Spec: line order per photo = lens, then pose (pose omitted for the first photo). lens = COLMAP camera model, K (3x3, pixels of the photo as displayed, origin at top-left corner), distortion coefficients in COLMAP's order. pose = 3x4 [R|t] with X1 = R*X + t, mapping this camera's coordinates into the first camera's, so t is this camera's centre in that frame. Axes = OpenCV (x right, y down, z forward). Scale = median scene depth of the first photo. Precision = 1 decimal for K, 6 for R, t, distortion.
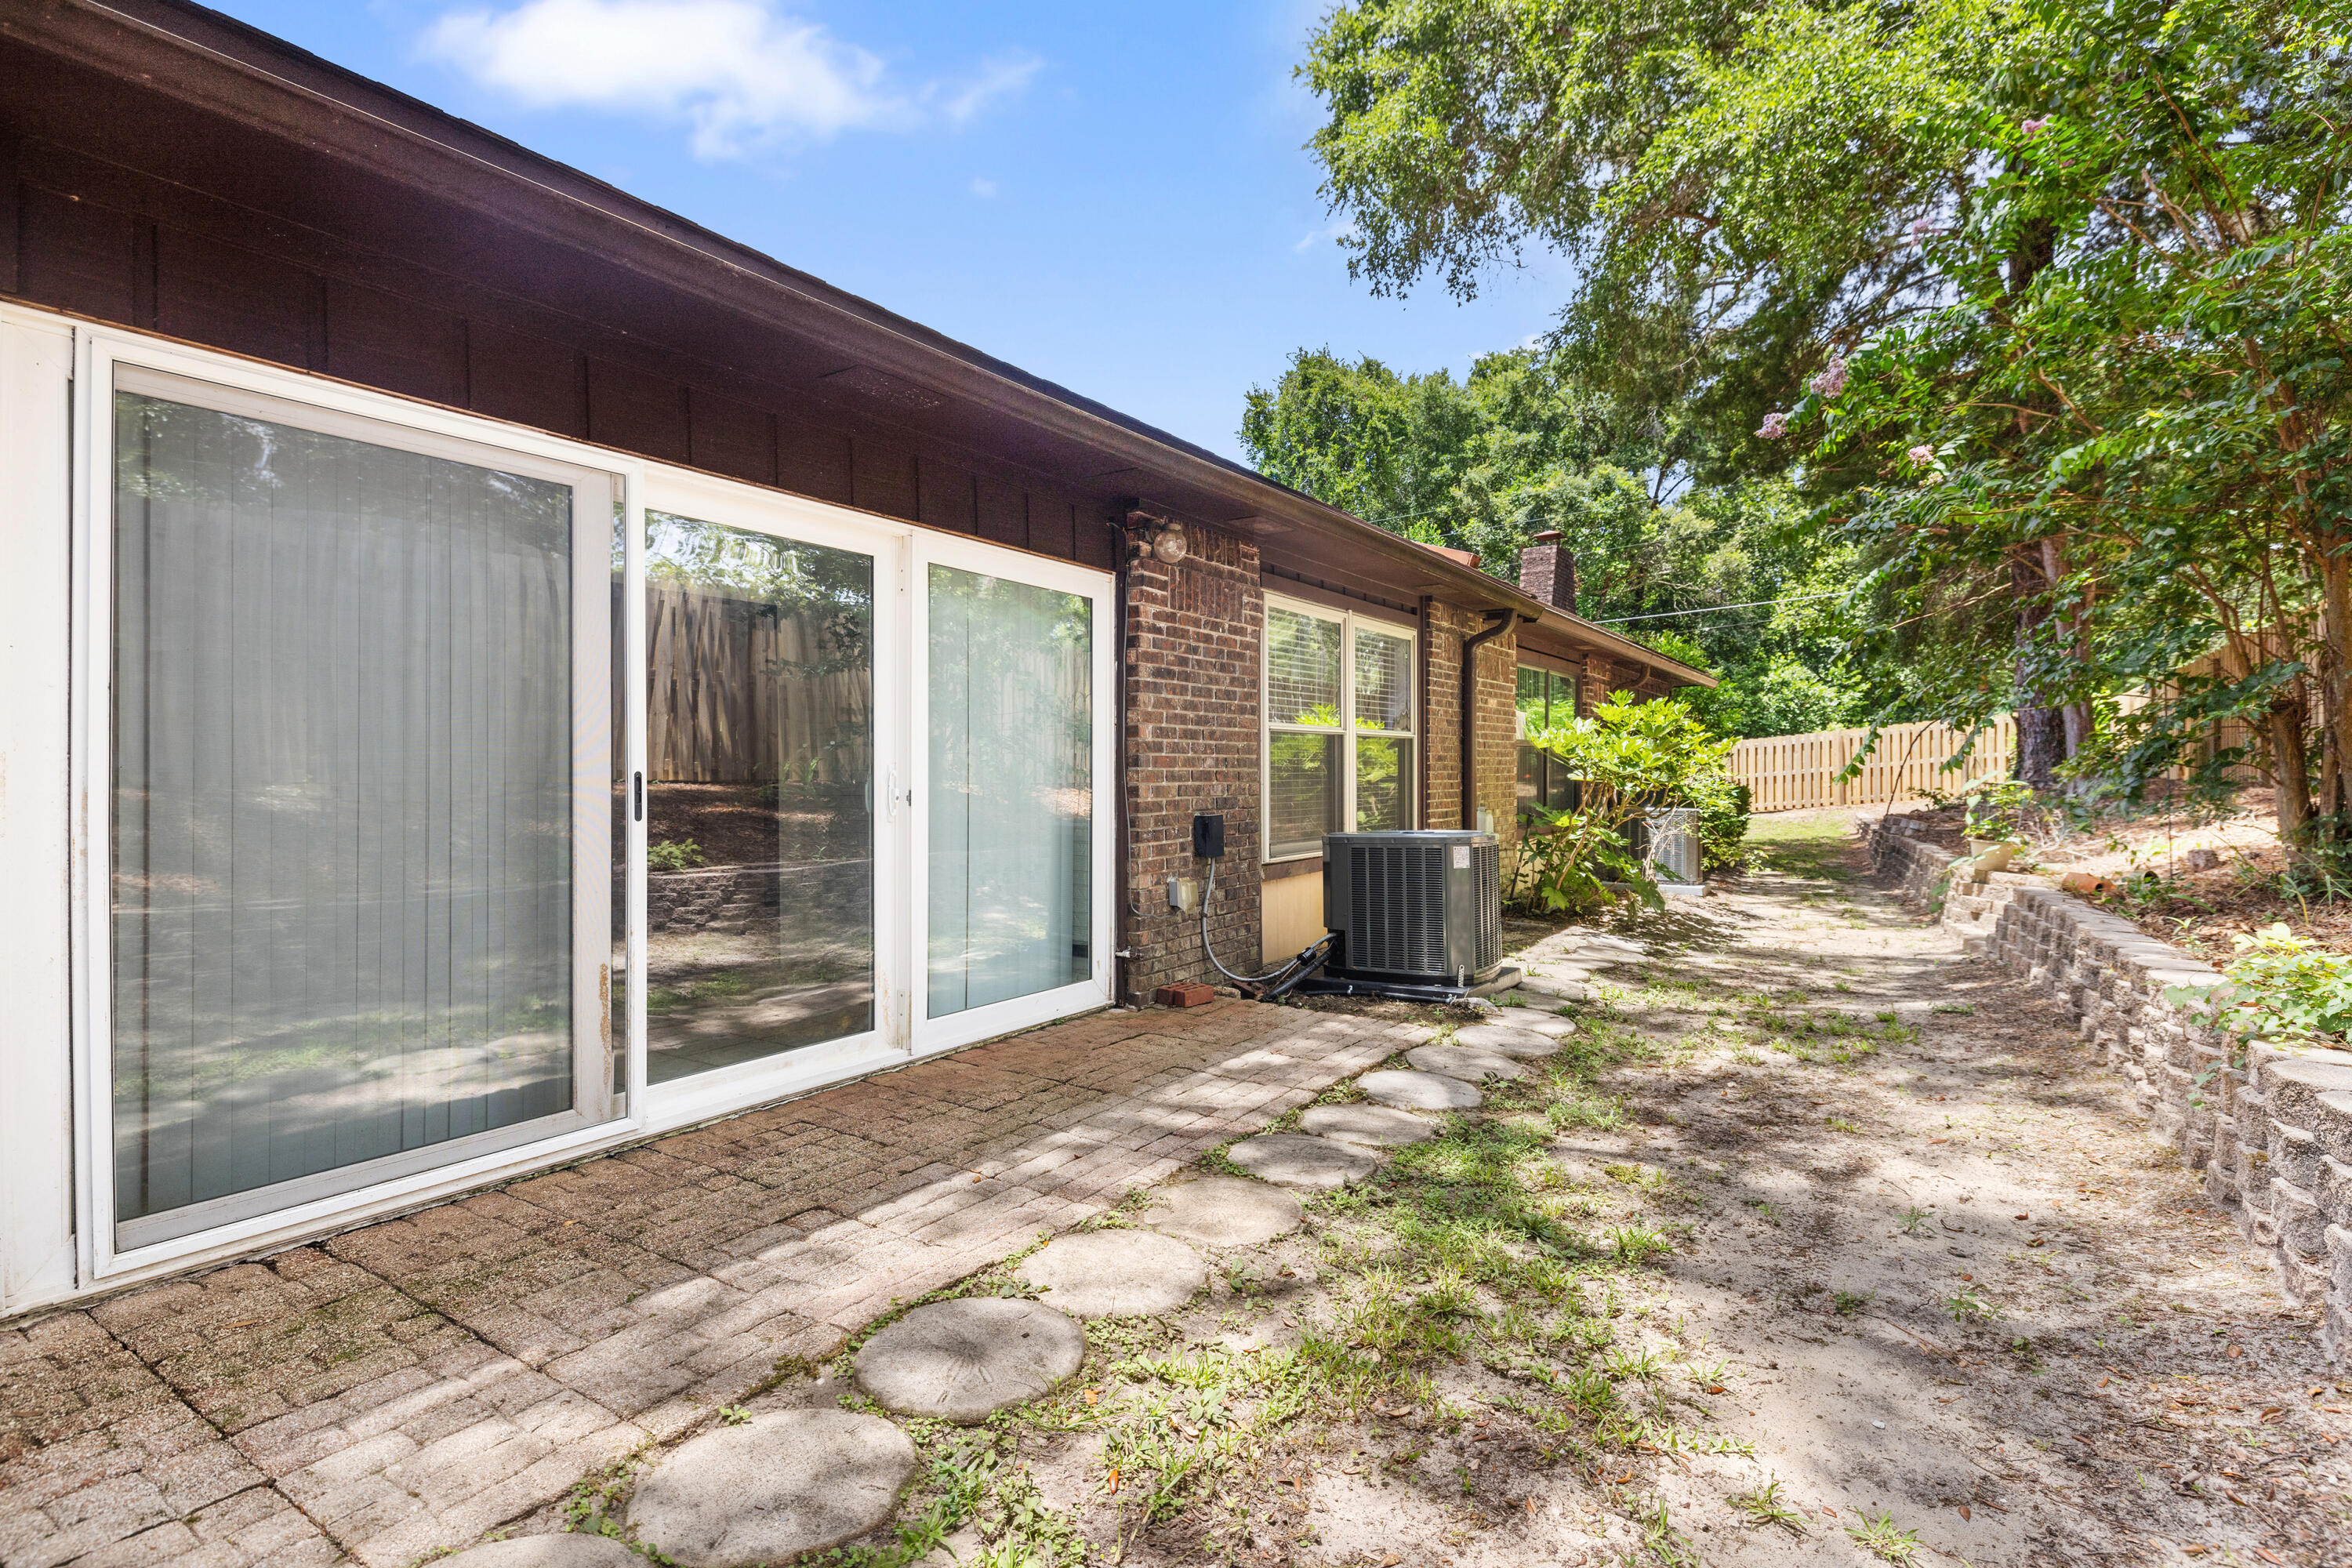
lens RADIAL K [[1109.2, 0, 1156.5], [0, 1109.2, 772.7], [0, 0, 1]] dist [0.003562, -0.007003]
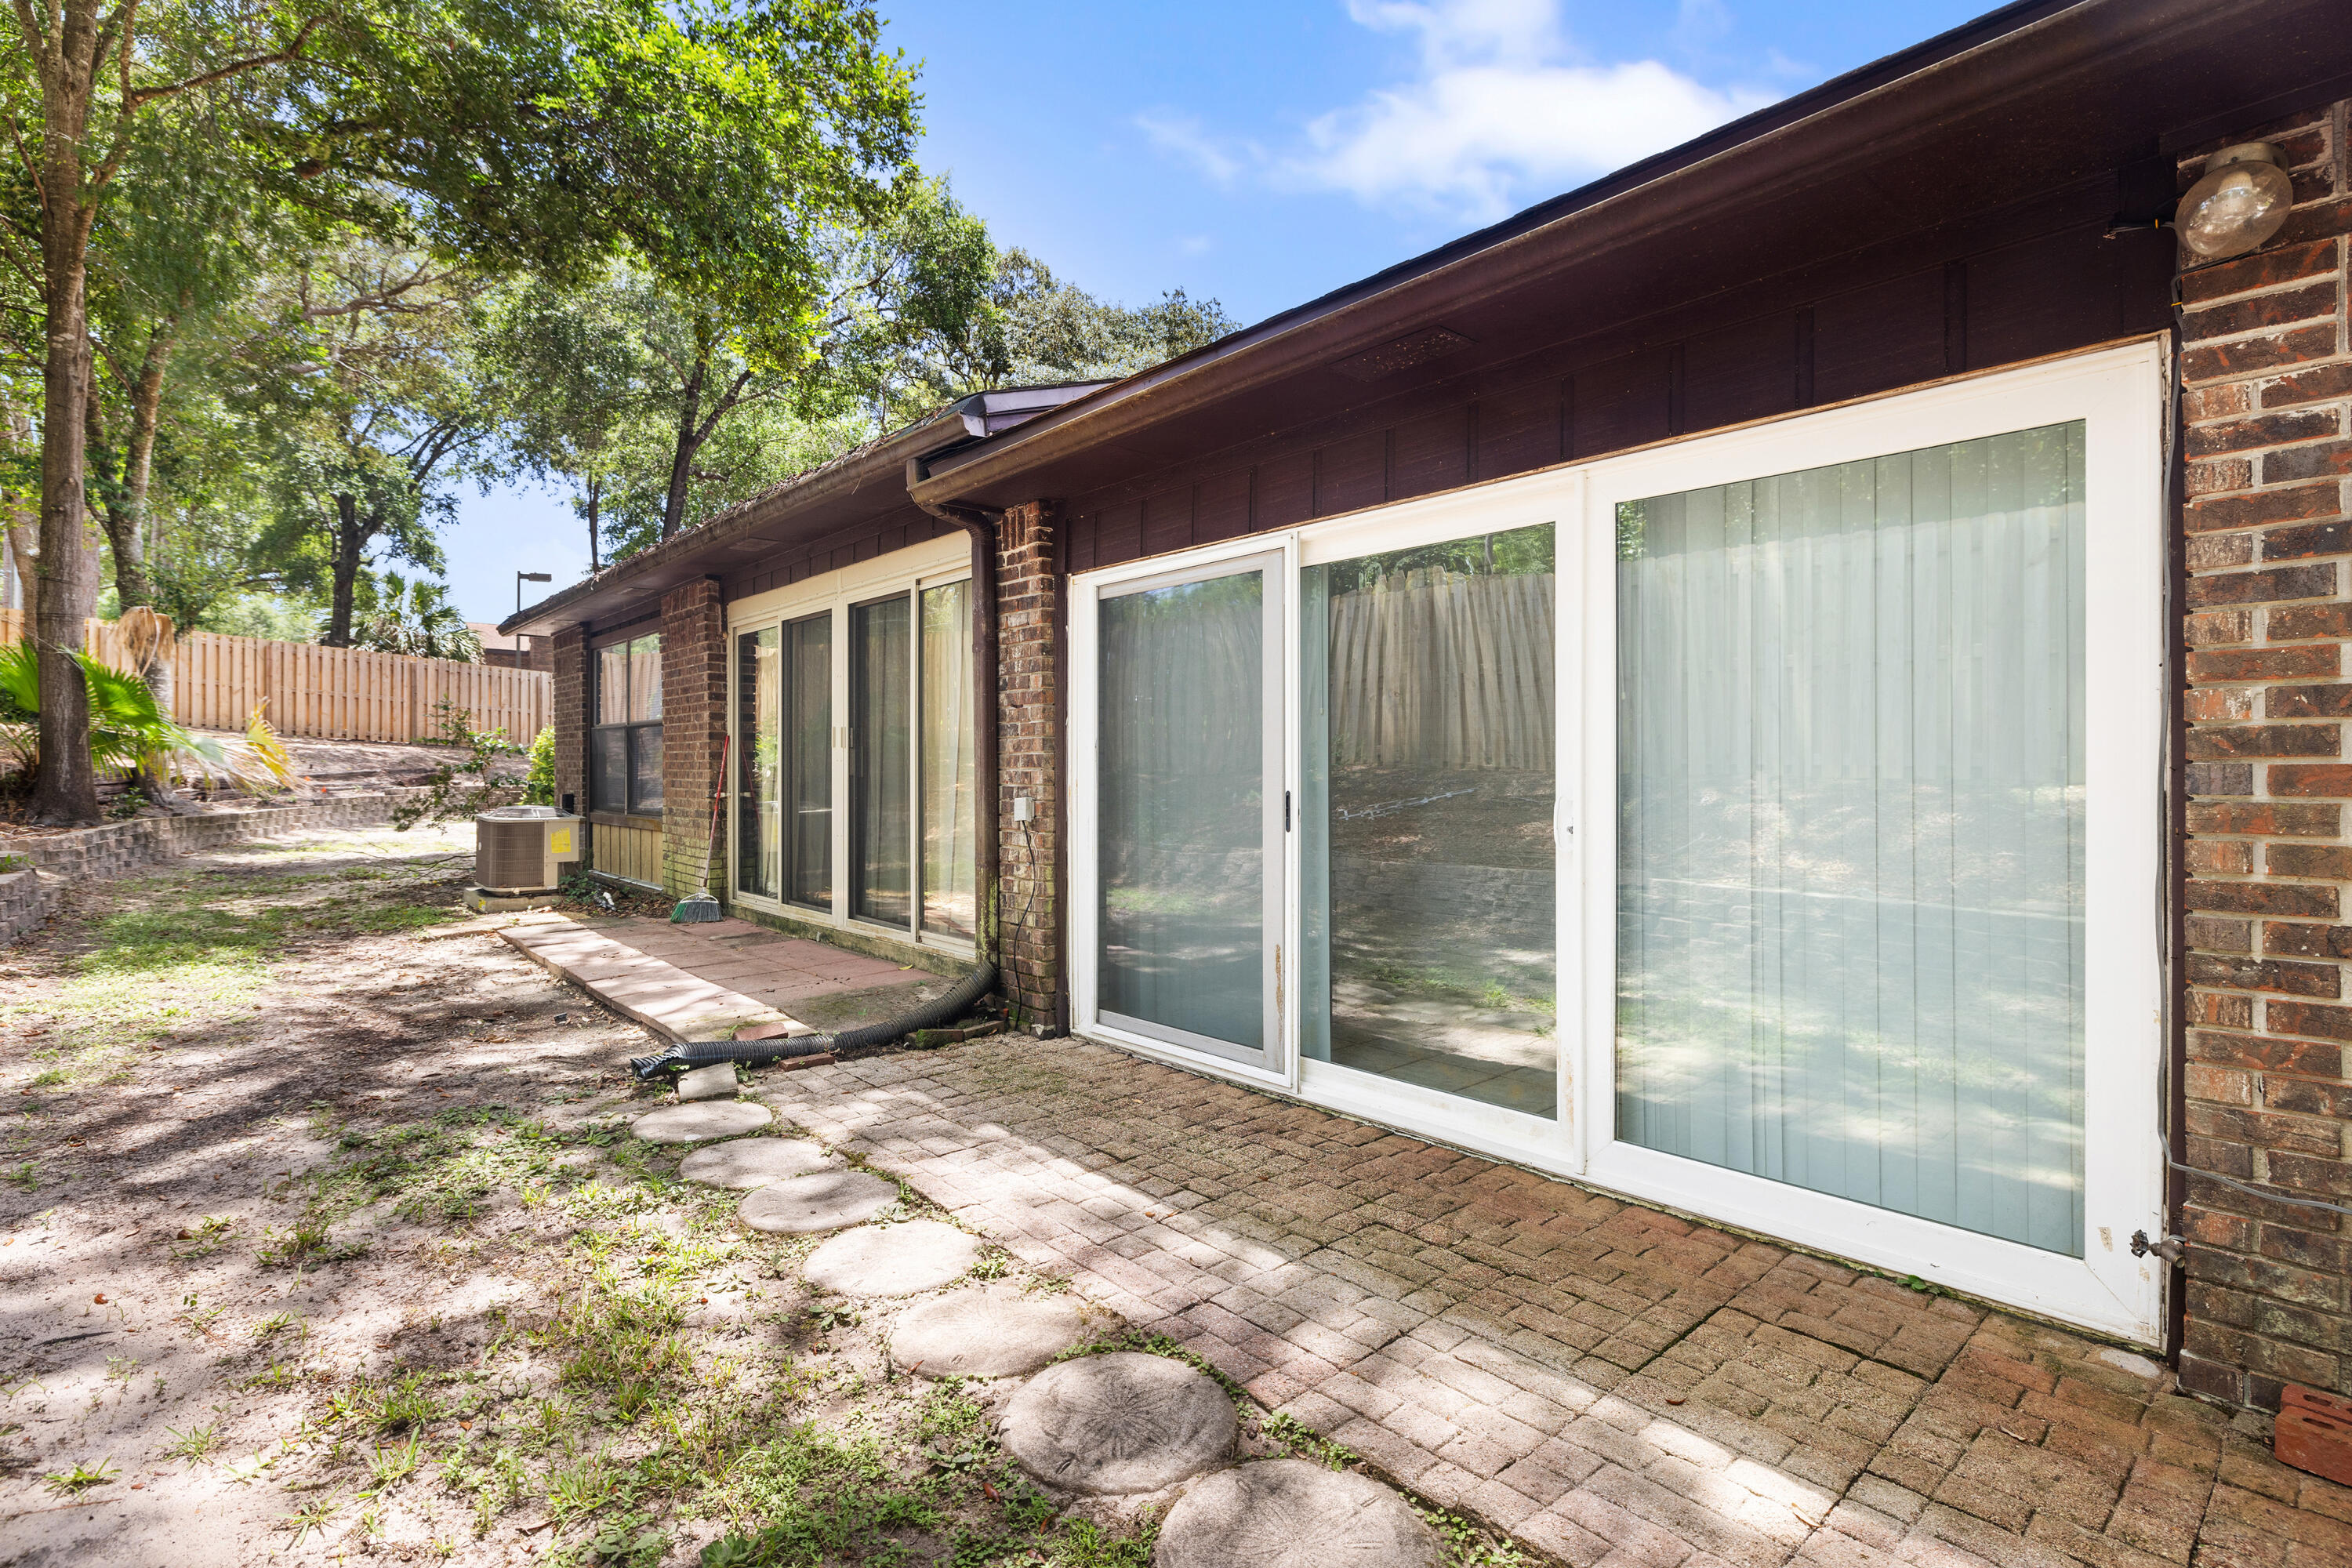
lens RADIAL K [[1109.2, 0, 1156.5], [0, 1109.2, 772.7], [0, 0, 1]] dist [0.003562, -0.007003]
pose [[-0.243678, 0.004420, -0.969846, 0.803585], [0.003647, 0.999987, 0.003641, -0.027657], [0.969849, -0.002650, -0.243691, 1.270487]]
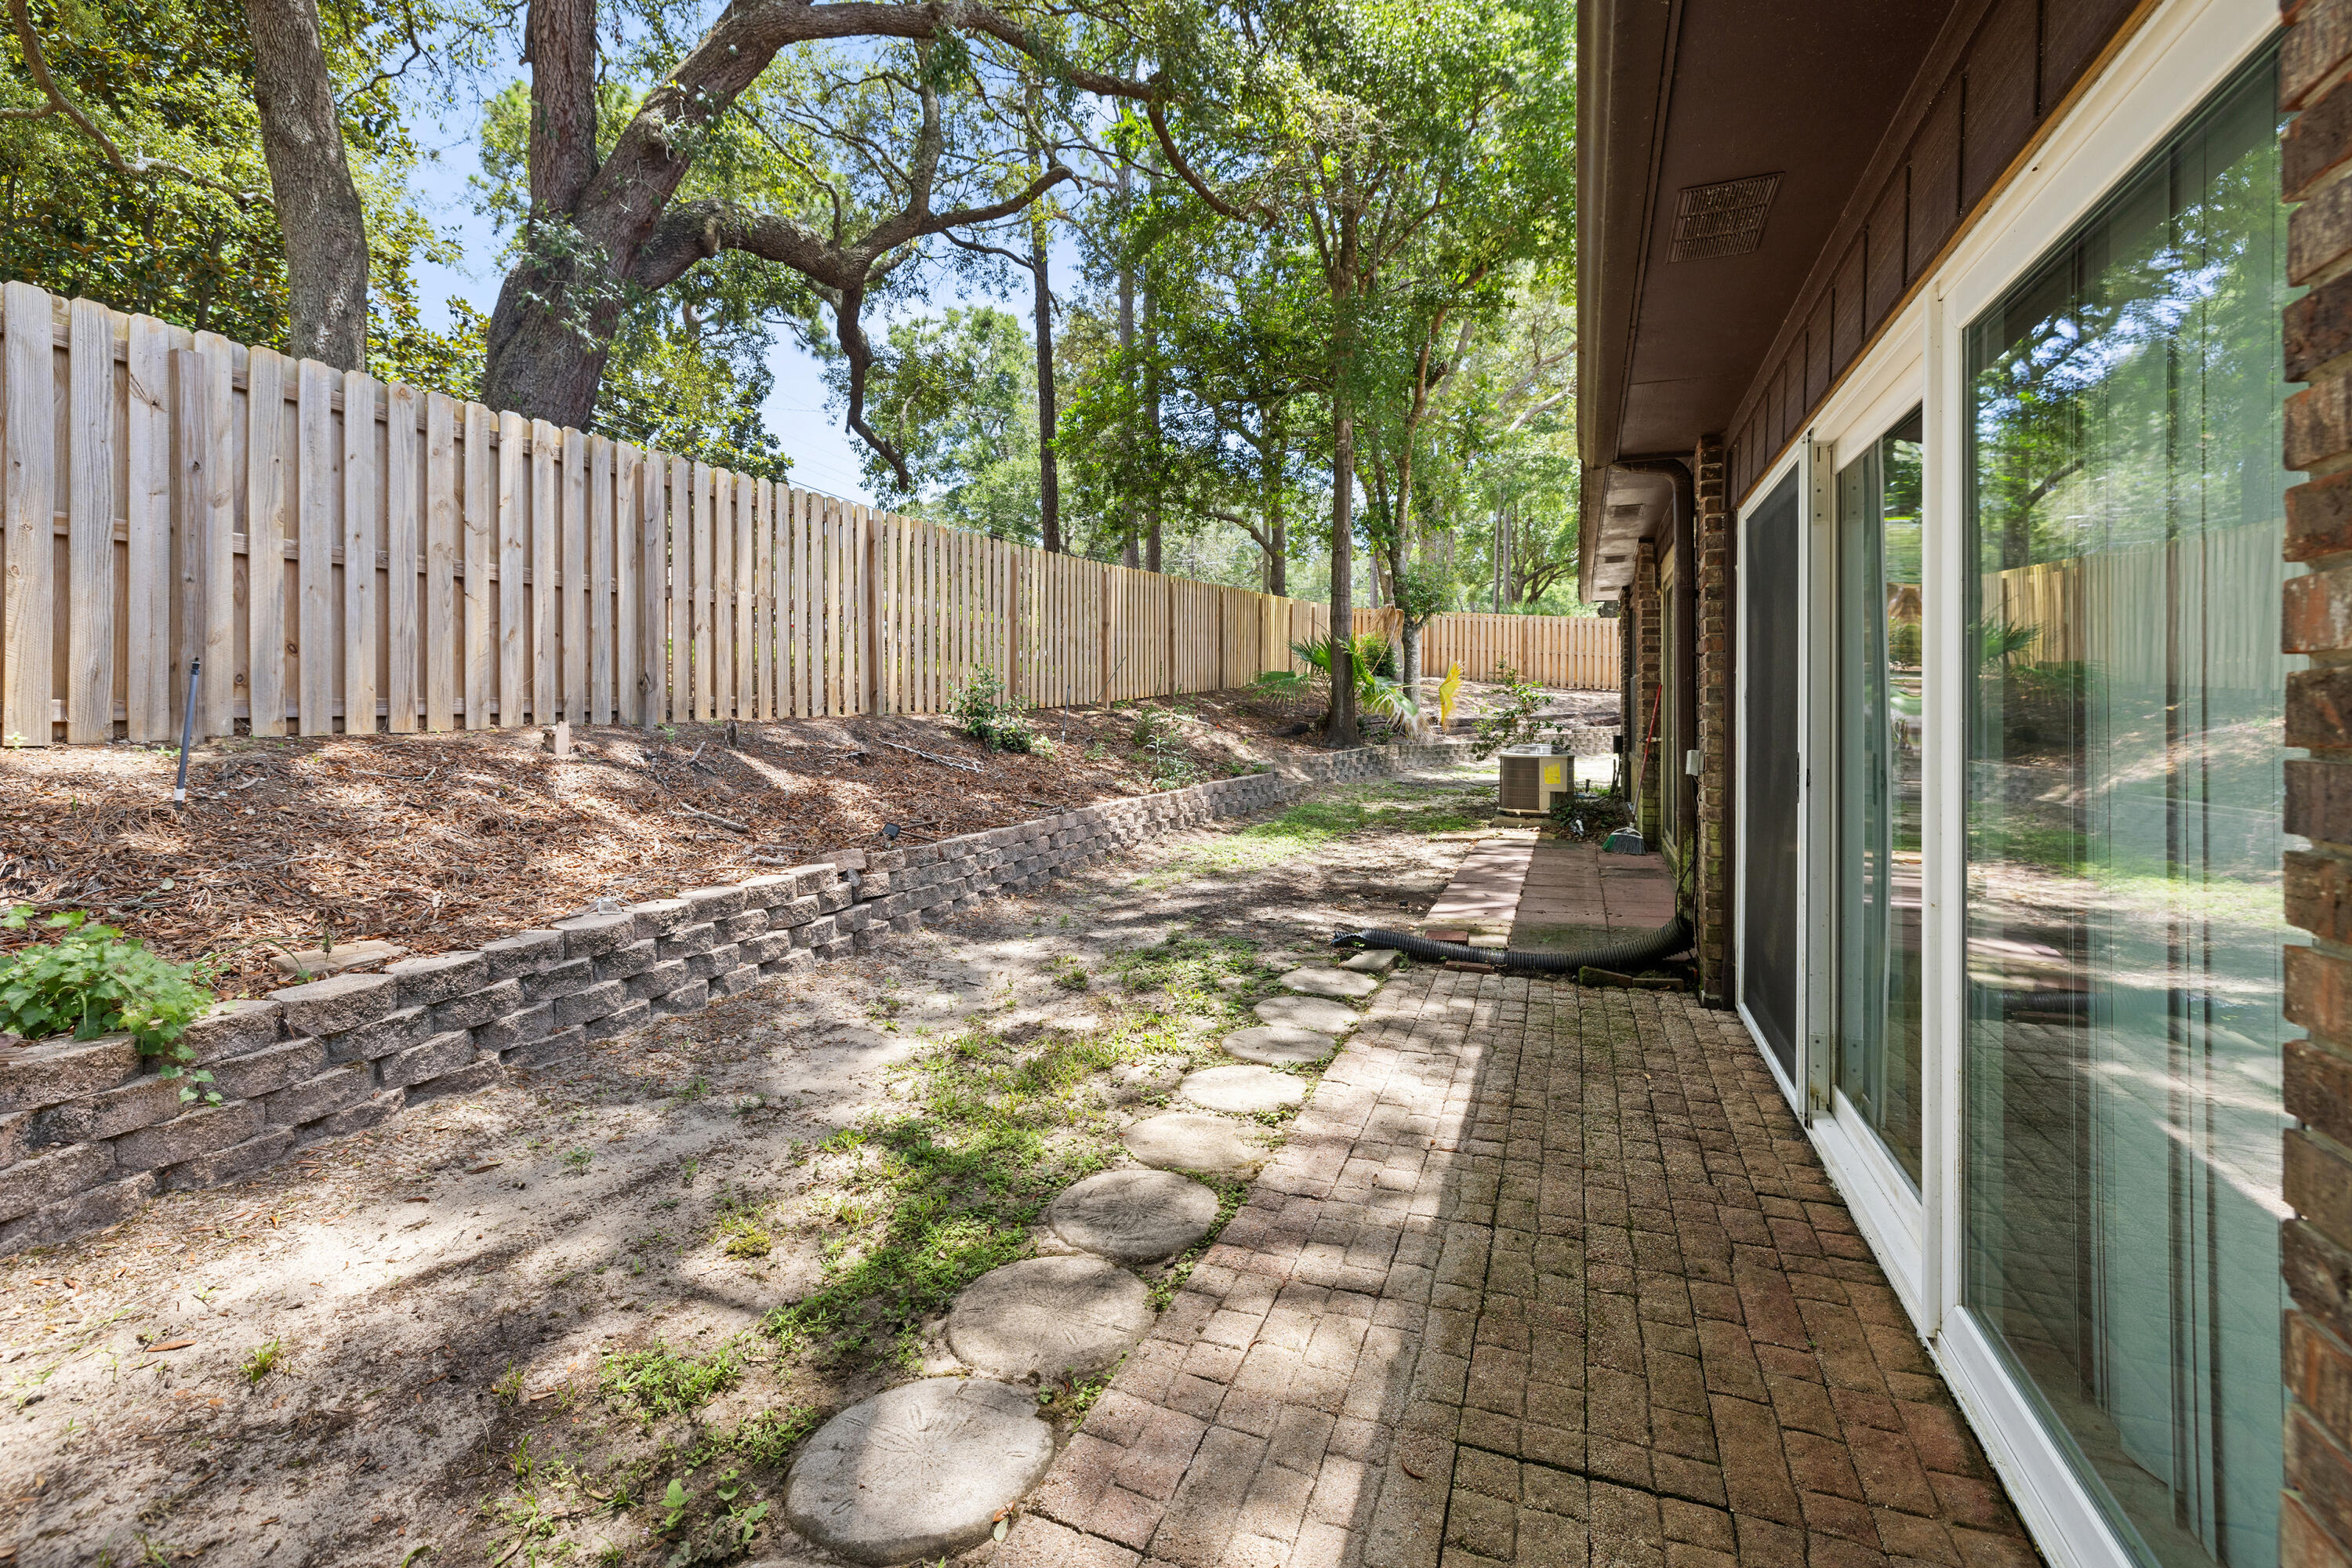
lens RADIAL K [[1018.5, 0, 1173.7], [0, 1018.5, 715.9], [0, 0, 1]] dist [-0.000729, -0.000092]
pose [[-0.969865, 0.001232, -0.243639, 0.314995], [0.000556, 0.999996, 0.002842, -0.039708], [0.243642, 0.002621, -0.969862, 1.911004]]
